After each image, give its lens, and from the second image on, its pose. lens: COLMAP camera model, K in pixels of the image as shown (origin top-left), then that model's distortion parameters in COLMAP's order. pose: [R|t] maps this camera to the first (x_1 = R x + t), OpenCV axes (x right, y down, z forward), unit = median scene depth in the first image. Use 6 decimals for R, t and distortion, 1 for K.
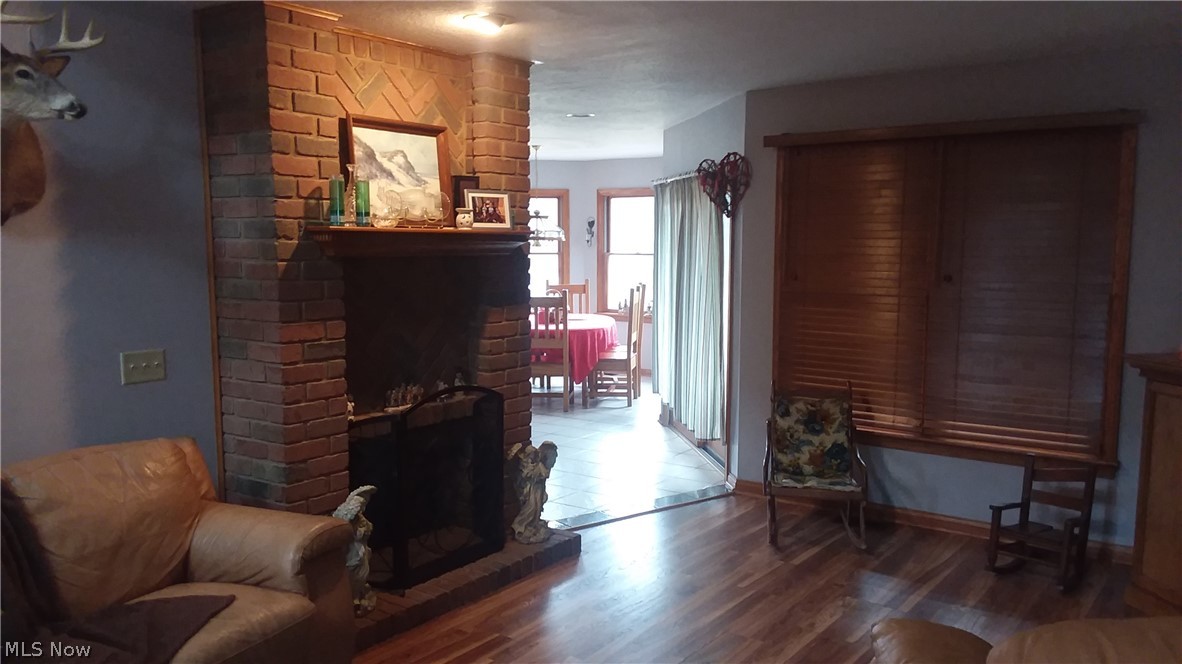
lens RADIAL K [[942.3, 0, 589.7], [0, 942.3, 334.5], [0, 0, 1]] dist [0.087798, -0.038038]
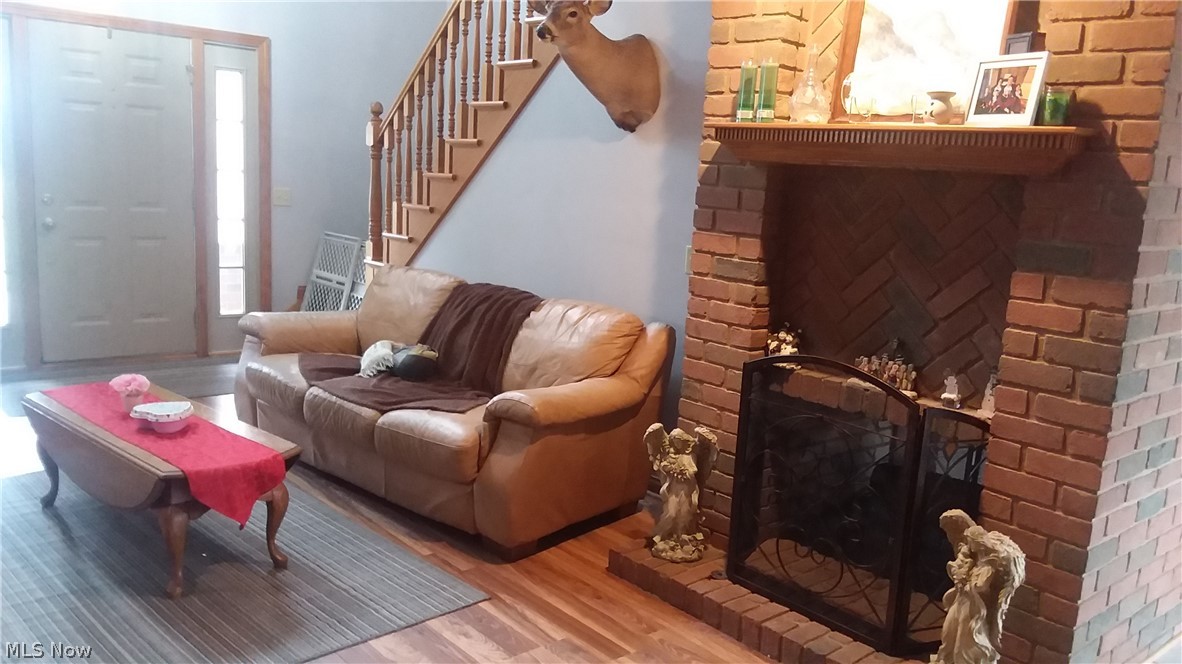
lens RADIAL K [[942.3, 0, 589.2], [0, 942.3, 333.8], [0, 0, 1]] dist [0.087798, -0.038038]
pose [[-0.204709, 0.161967, -0.965329, 0.493345], [-0.160391, 0.967334, 0.196316, -0.062051], [0.965593, 0.195018, -0.172044, 0.849418]]
